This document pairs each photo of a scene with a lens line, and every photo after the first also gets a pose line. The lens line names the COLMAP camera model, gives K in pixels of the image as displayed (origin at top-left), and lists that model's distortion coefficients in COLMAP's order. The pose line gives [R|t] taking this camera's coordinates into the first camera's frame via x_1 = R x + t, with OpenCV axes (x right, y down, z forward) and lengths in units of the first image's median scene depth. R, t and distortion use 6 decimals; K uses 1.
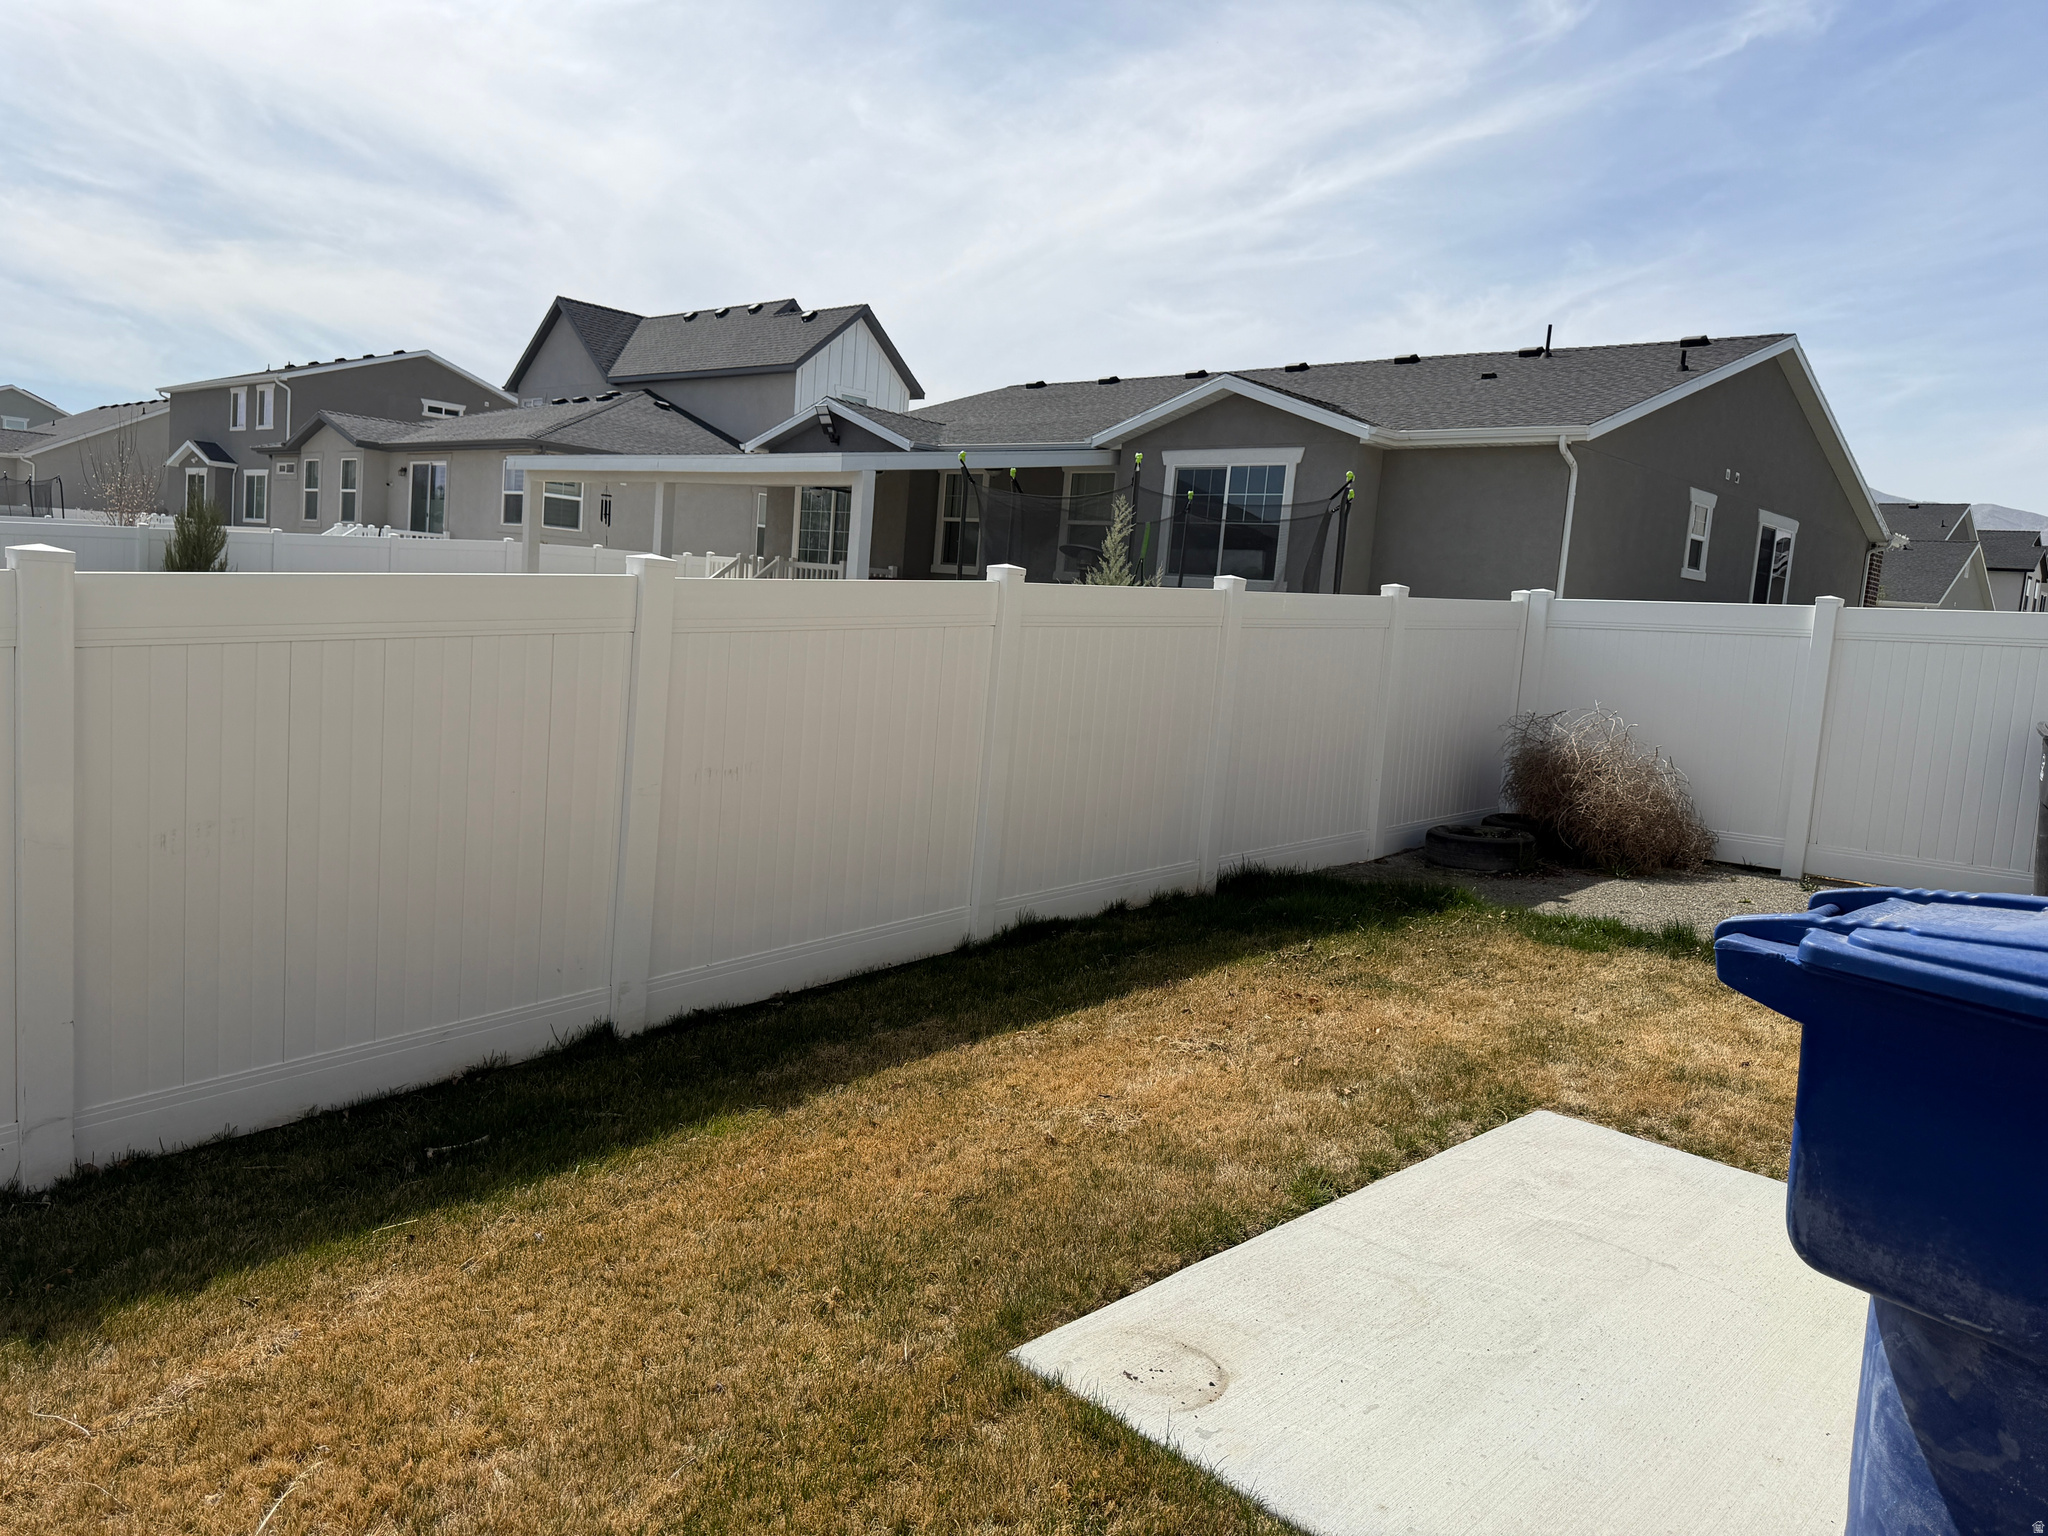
lens RADIAL K [[1418.1, 0, 1024.0], [0, 1418.1, 768.0], [0, 0, 1]] dist [0.131055, -0.224994]
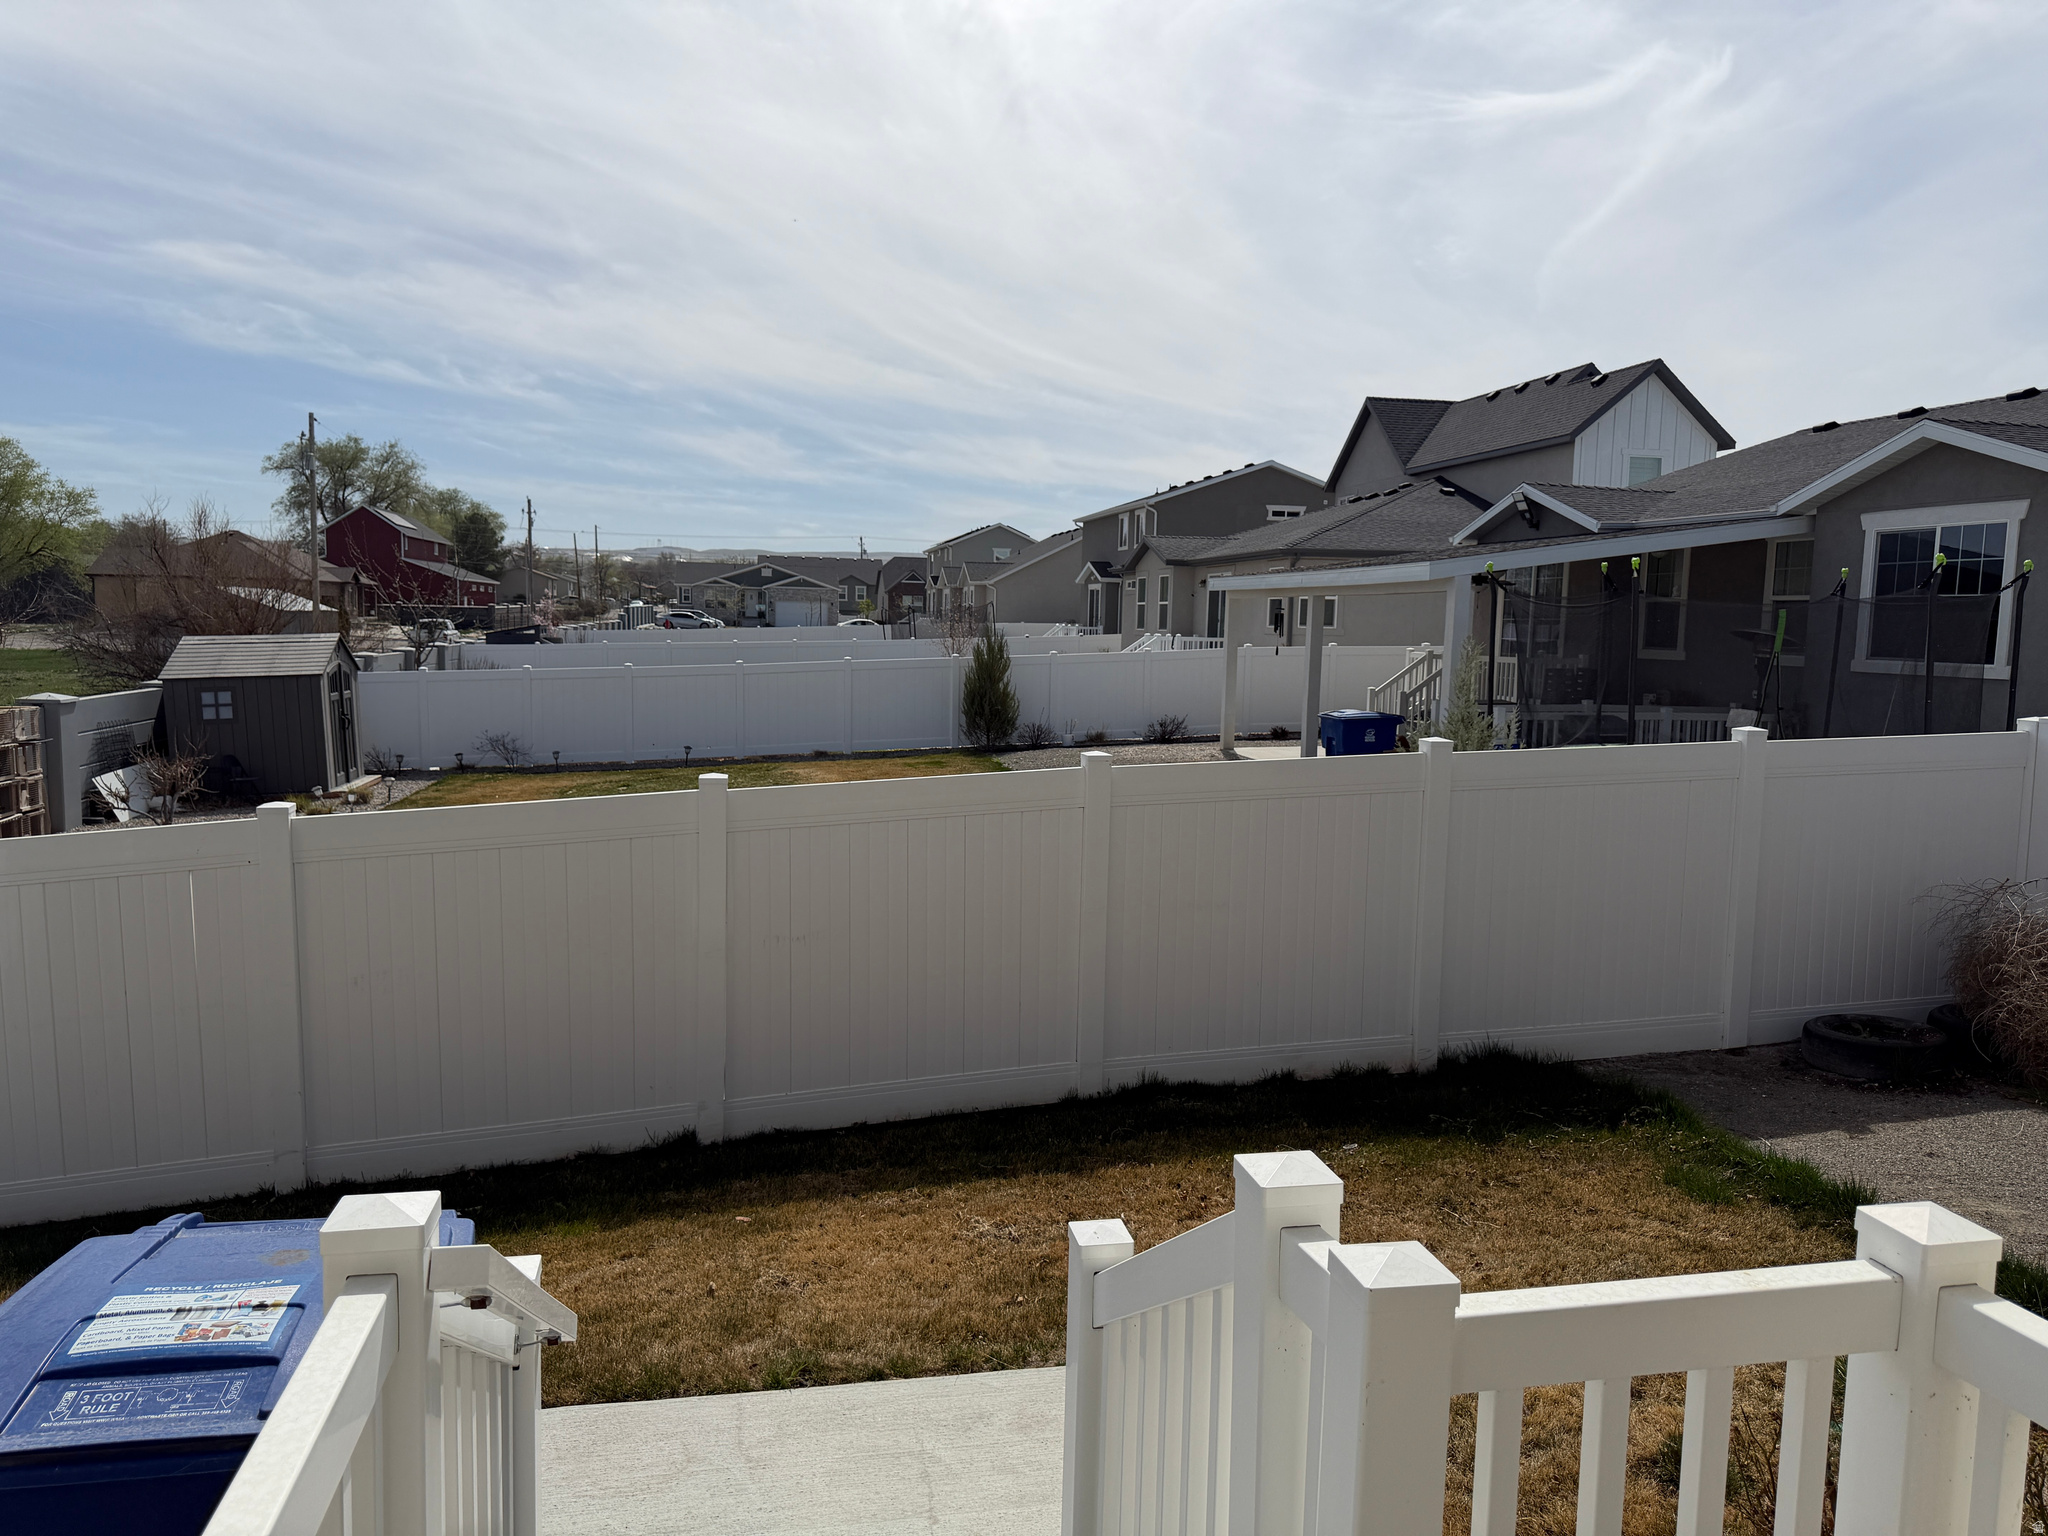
lens RADIAL K [[1425.6, 0, 1027.8], [0, 1425.6, 774.3], [0, 0, 1]] dist [0.138236, -0.244041]
pose [[0.820498, -0.001679, -0.571647, 0.145022], [-0.022189, 0.999149, -0.034784, -0.021786], [0.571219, 0.041224, 0.819762, 0.018375]]
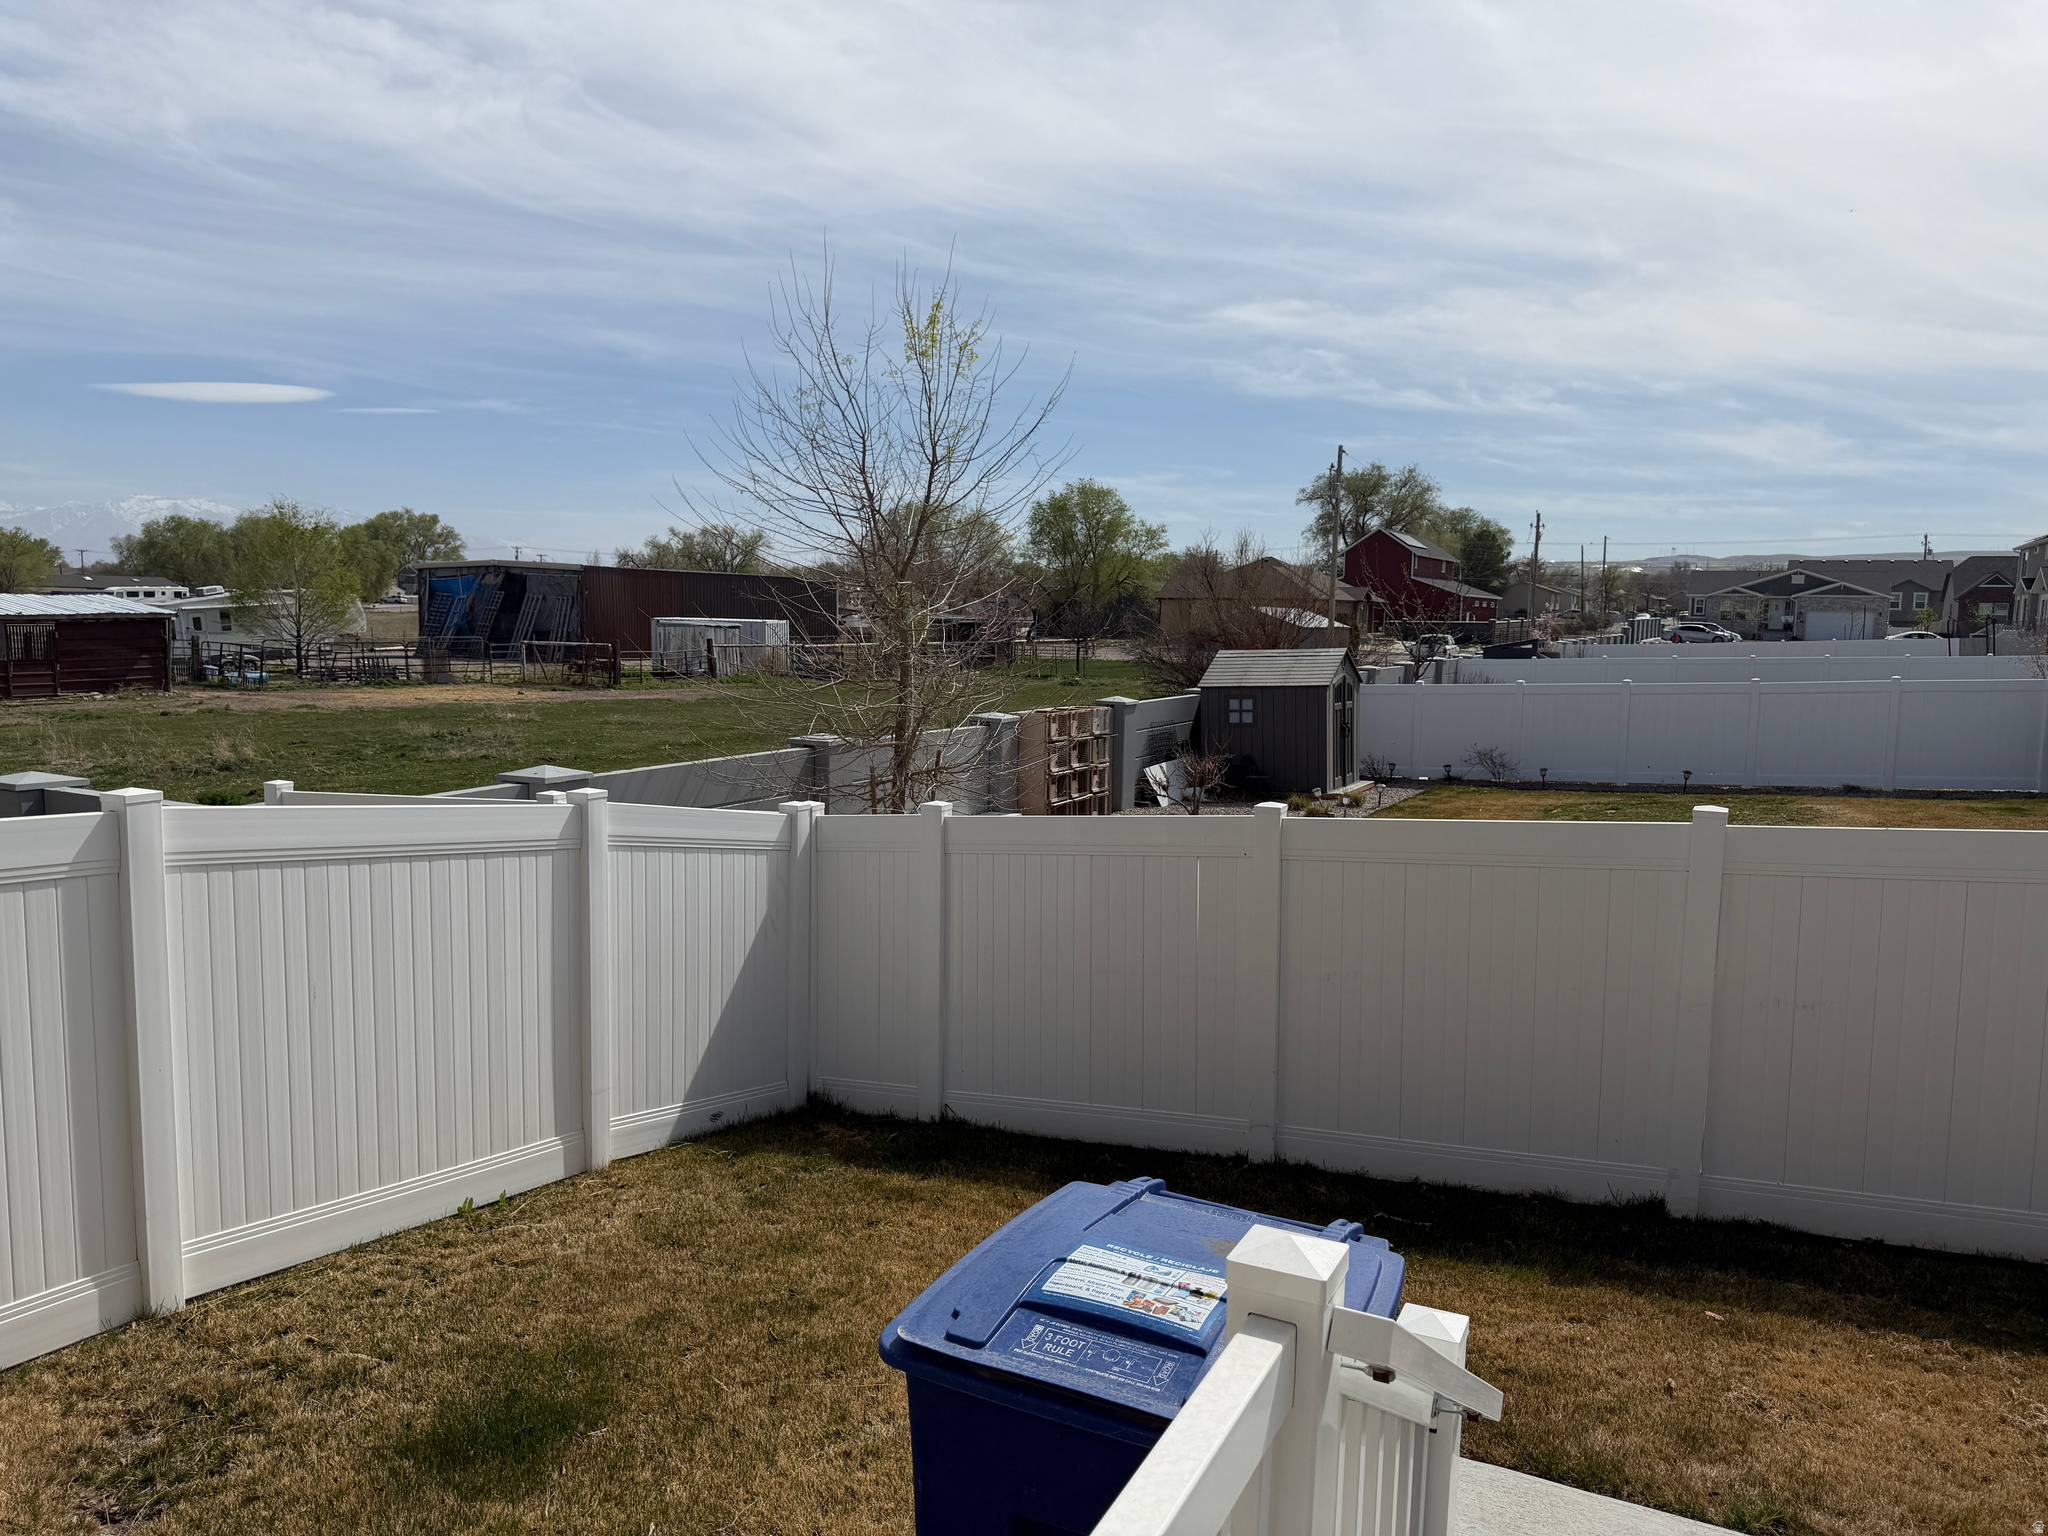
lens RADIAL K [[1424.9, 0, 1008.5], [0, 1424.9, 758.0], [0, 0, 1]] dist [0.028124, -0.037403]
pose [[0.281023, 0.021097, -0.959469, 0.138957], [-0.106458, 0.994274, -0.009319, -0.023328], [0.953778, 0.104762, 0.281659, 0.025361]]
